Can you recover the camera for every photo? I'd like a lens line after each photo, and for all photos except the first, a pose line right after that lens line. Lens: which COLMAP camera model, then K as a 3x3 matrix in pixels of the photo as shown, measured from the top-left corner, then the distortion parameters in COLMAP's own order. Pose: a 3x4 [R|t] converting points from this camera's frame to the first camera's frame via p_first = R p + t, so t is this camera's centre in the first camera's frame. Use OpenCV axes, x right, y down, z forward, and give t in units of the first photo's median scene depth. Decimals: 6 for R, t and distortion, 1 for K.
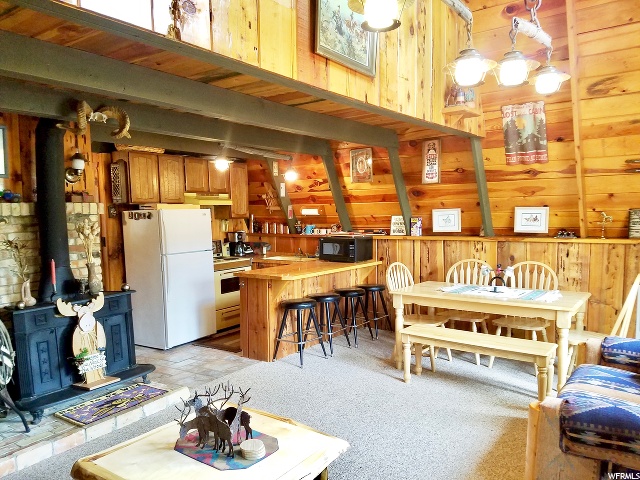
lens RADIAL K [[485.0, 0, 311.9], [0, 485.0, 263.5], [0, 0, 1]] dist [0.132286, -0.120002]
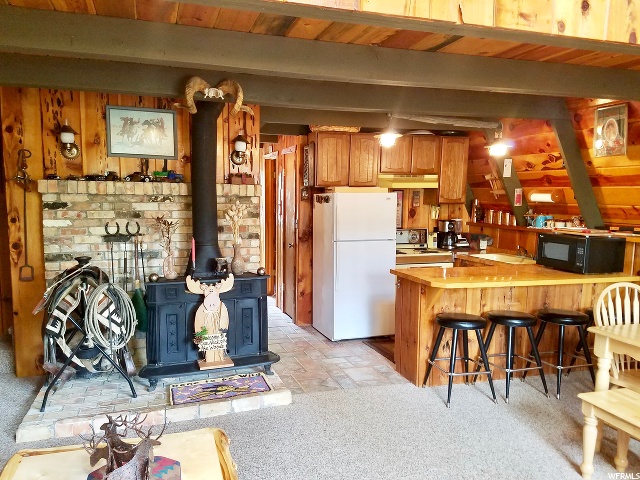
lens RADIAL K [[485.0, 0, 313.8], [0, 485.0, 252.7], [0, 0, 1]] dist [0.132286, -0.120002]
pose [[0.807255, 0.094143, -0.582646, 0.228717], [-0.087786, 0.995368, 0.039203, -0.031119], [0.583638, 0.019501, 0.811780, 0.251962]]
